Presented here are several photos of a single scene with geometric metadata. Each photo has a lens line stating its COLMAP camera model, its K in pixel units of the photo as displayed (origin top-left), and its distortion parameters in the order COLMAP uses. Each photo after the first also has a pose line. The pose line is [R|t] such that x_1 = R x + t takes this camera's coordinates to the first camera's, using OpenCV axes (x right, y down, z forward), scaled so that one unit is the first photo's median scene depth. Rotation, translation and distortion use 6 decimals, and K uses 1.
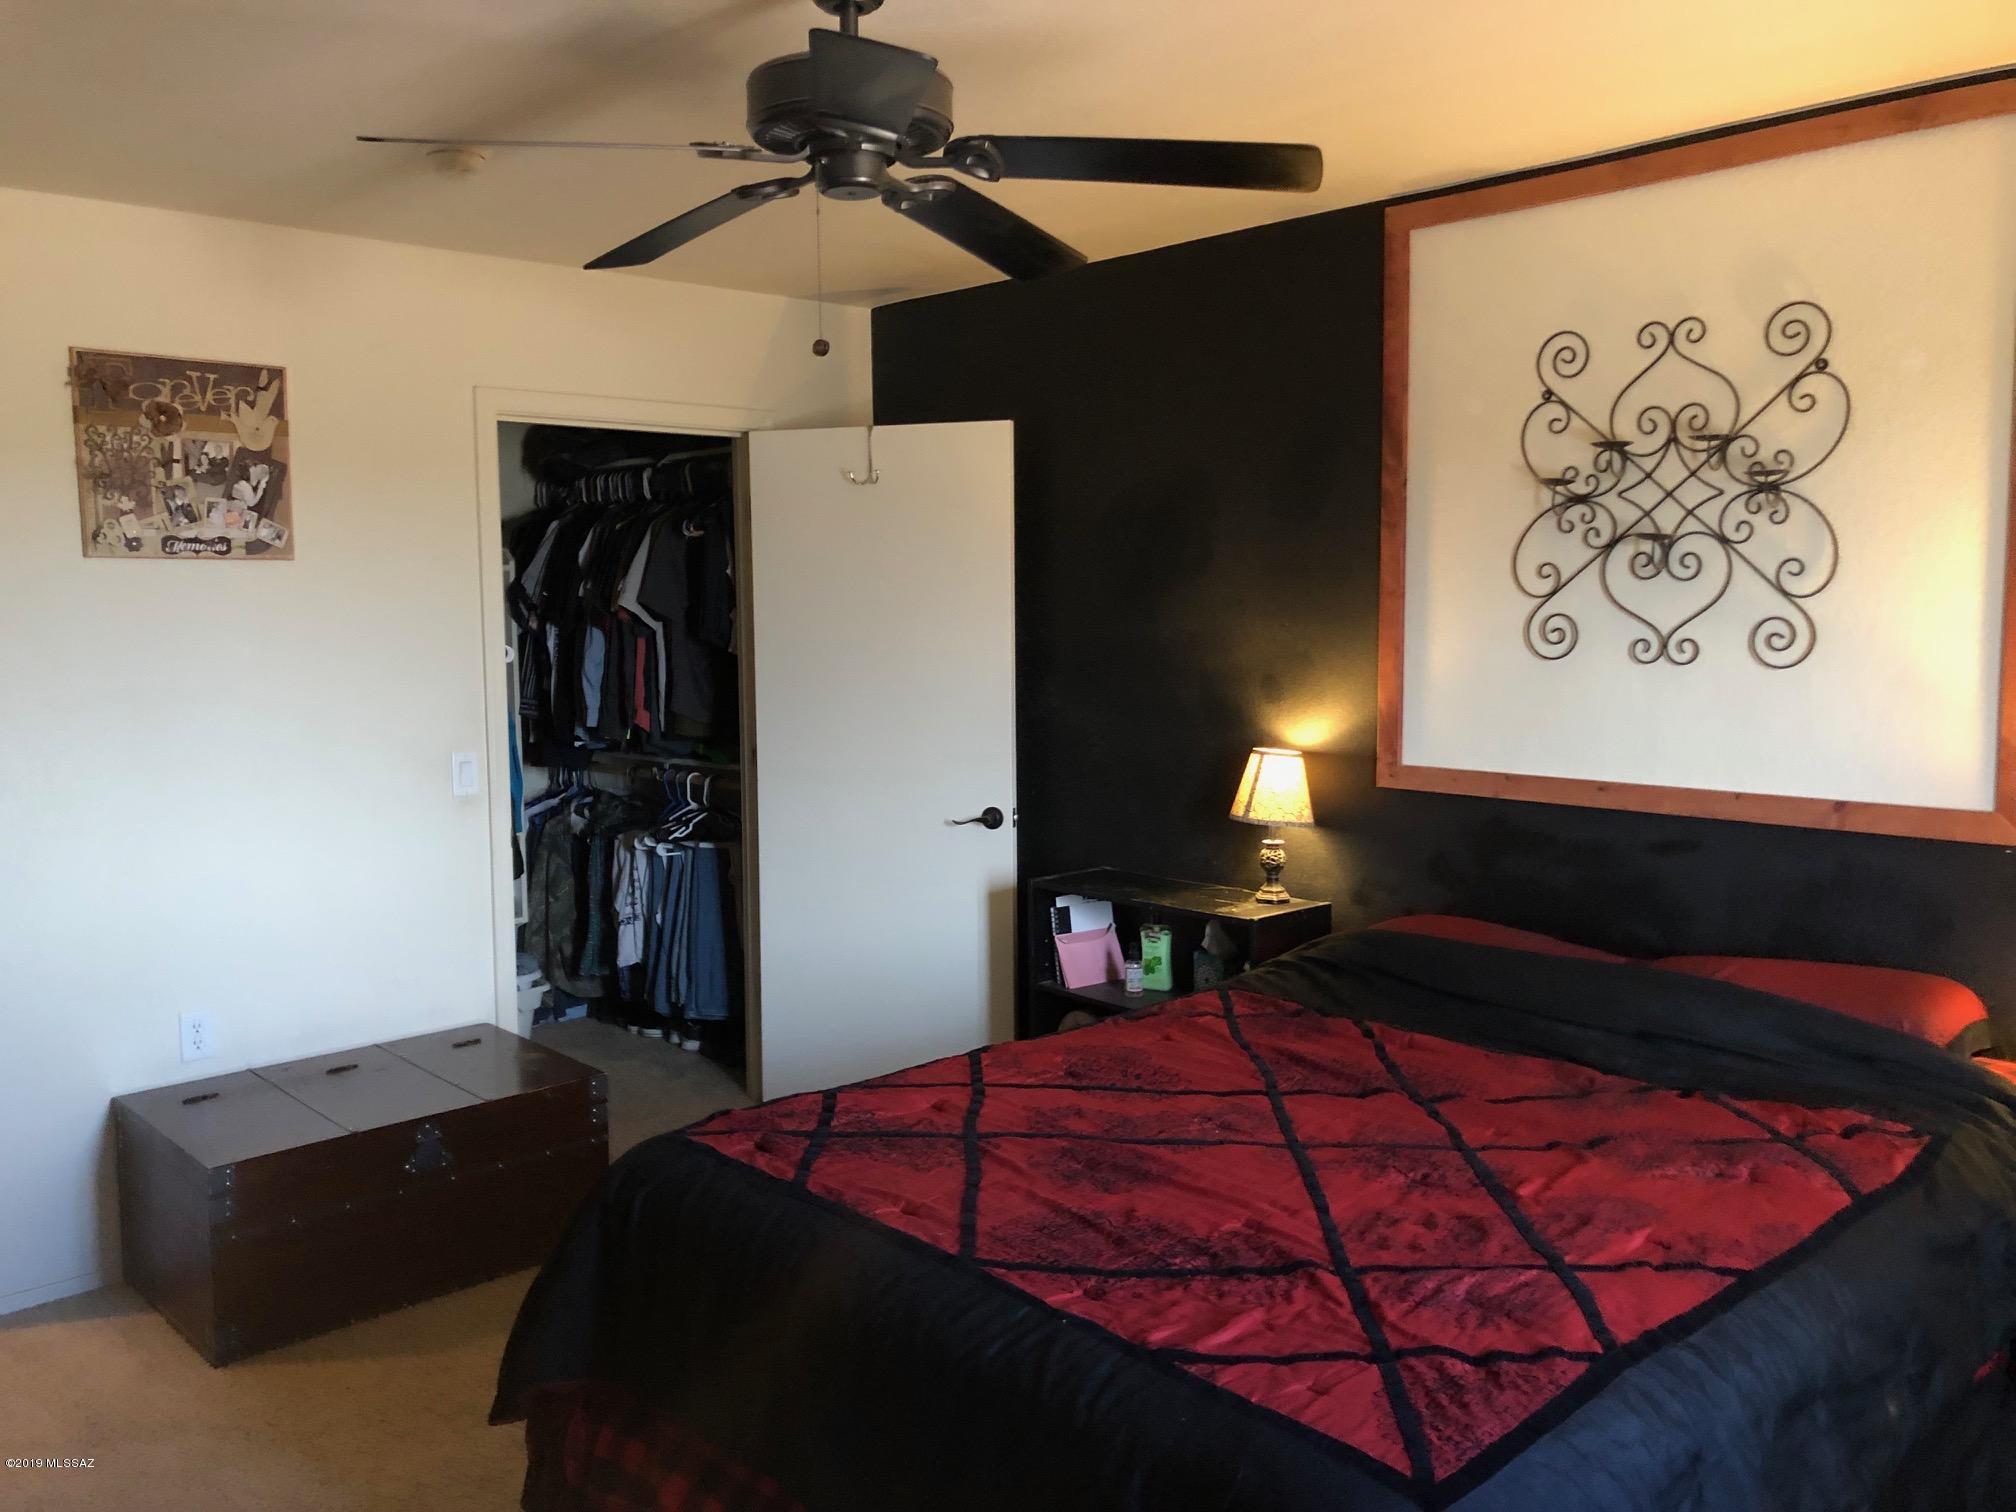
lens RADIAL K [[1646.3, 0, 1008.0], [0, 1646.3, 756.0], [0, 0, 1]] dist [0.033434, -0.051187]
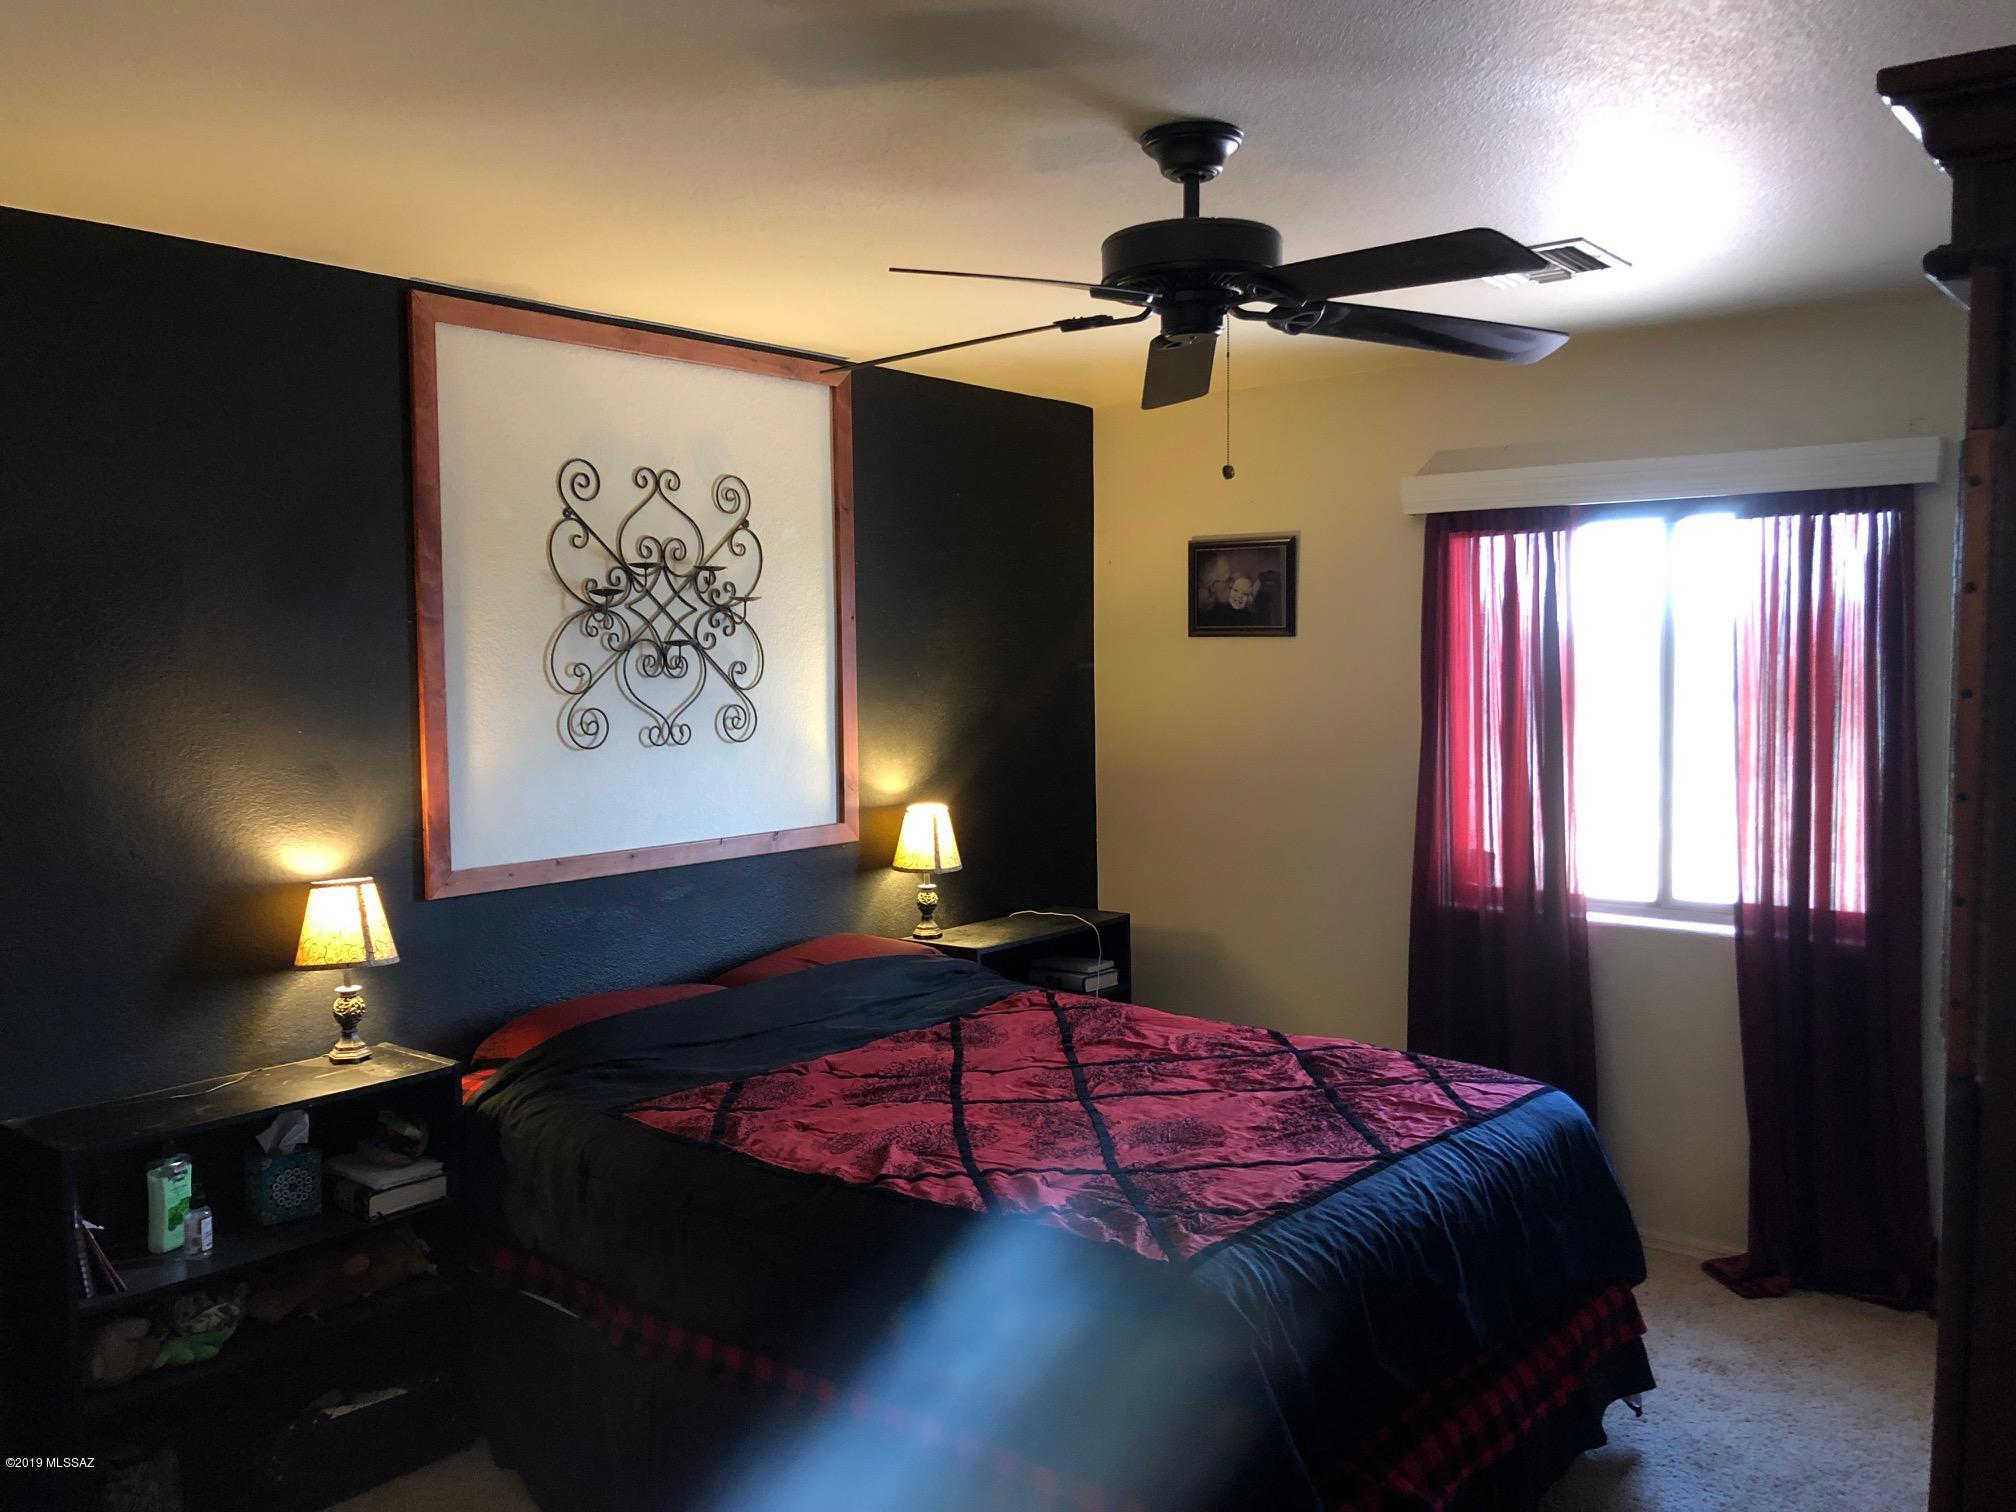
lens RADIAL K [[1646.3, 0, 1008.0], [0, 1646.3, 756.0], [0, 0, 1]] dist [0.033434, -0.051187]
pose [[-0.119705, -0.052836, 0.991403, -0.860834], [0.107340, 0.992041, 0.065830, -0.102772], [-0.986990, 0.114298, -0.113081, 0.899067]]
